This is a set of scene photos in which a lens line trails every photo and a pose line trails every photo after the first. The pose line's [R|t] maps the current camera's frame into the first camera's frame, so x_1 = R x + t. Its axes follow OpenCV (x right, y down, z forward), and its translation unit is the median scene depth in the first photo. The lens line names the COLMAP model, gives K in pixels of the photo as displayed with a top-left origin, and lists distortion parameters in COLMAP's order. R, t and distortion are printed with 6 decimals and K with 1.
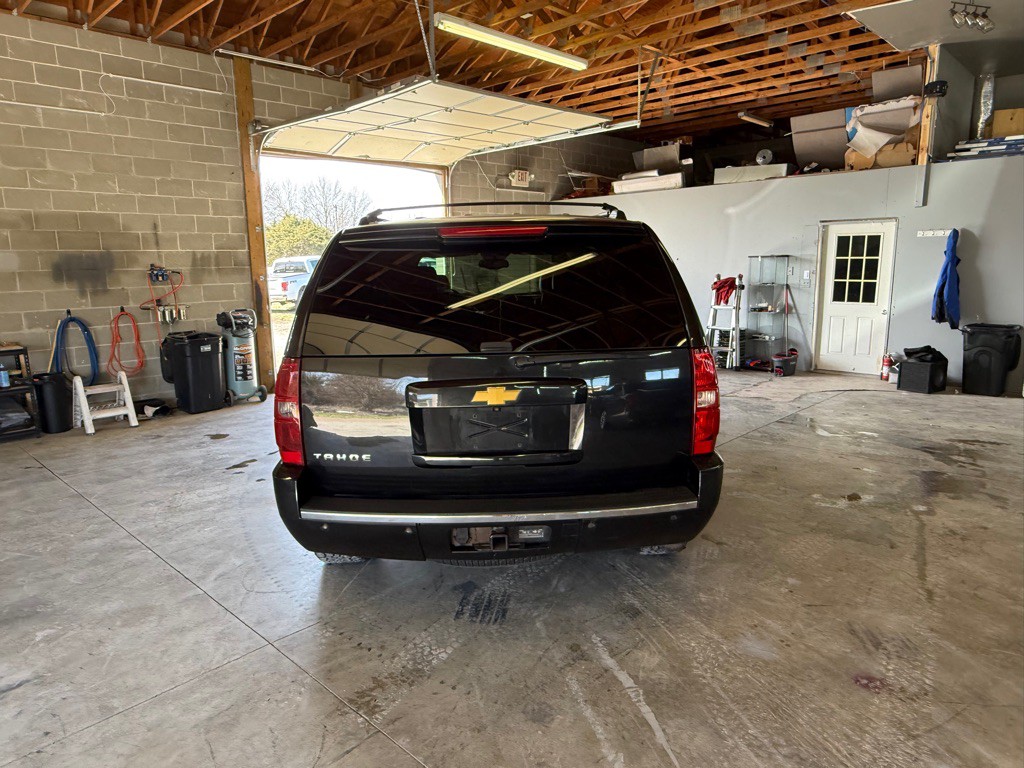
lens RADIAL K [[674.0, 0, 502.3], [0, 674.0, 383.7], [0, 0, 1]] dist [-0.003474, 0.002821]
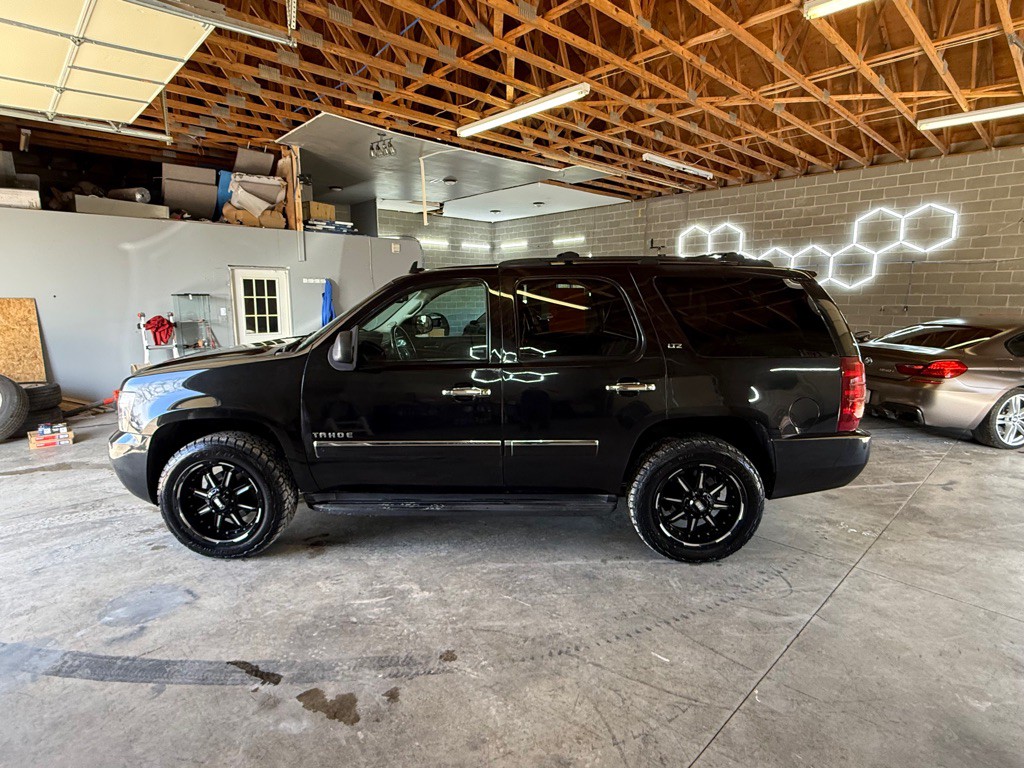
lens RADIAL K [[536.3, 0, 512.1], [0, 536.3, 383.6], [0, 0, 1]] dist [-0.004691, 0.001128]
pose [[0.032892, -0.145894, 0.988753, -0.509661], [0.178604, 0.974222, 0.137808, -0.093986], [-0.983371, 0.172063, 0.058102, 0.568995]]
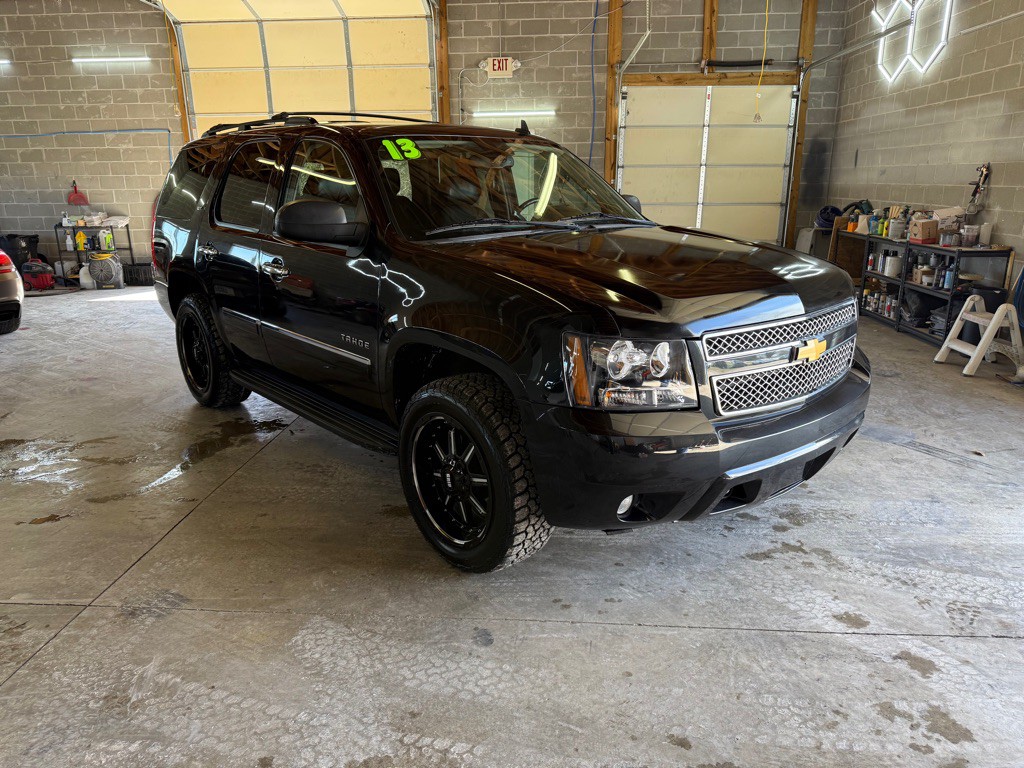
lens RADIAL K [[720.9, 0, 506.8], [0, 720.9, 386.6], [0, 0, 1]] dist [0.022093, -0.024861]
pose [[-0.760648, 0.203306, -0.616507, 0.303787], [-0.093991, 0.905195, 0.414473, -0.185650], [0.642324, 0.373214, -0.669426, 1.064671]]
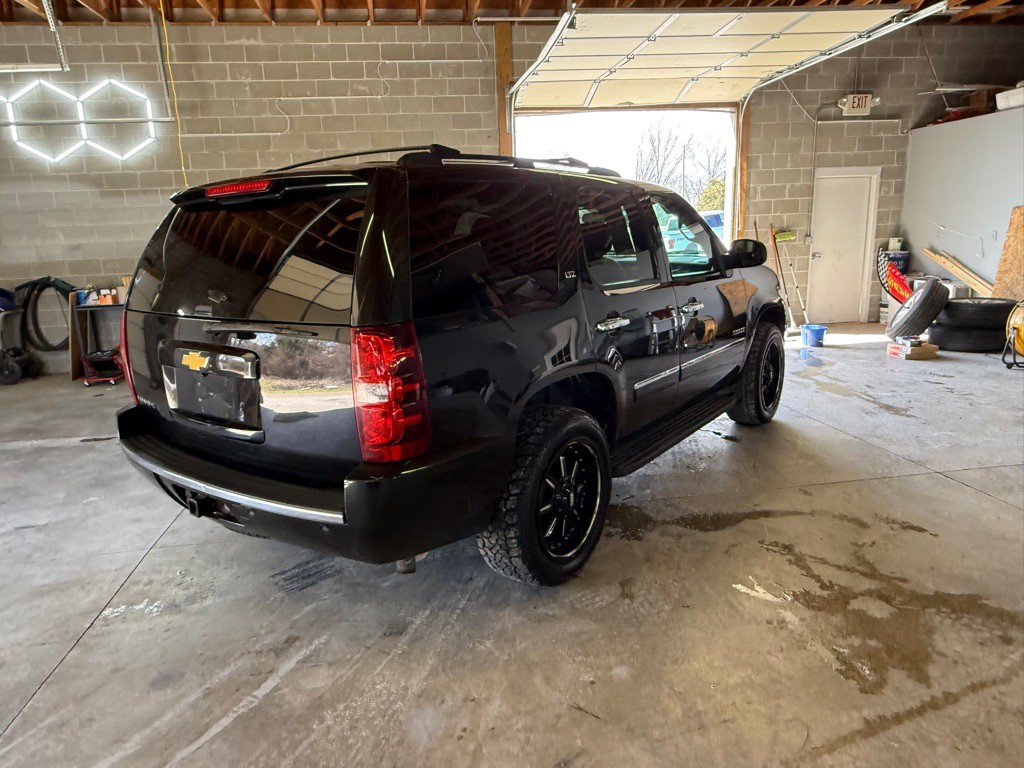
lens RADIAL K [[674.0, 0, 498.5], [0, 674.0, 386.1], [0, 0, 1]] dist [-0.003474, 0.002821]
pose [[0.789157, 0.125025, -0.601332, 0.301633], [-0.084839, 0.991867, 0.094884, -0.024462], [0.608304, -0.023862, 0.793345, 0.157548]]
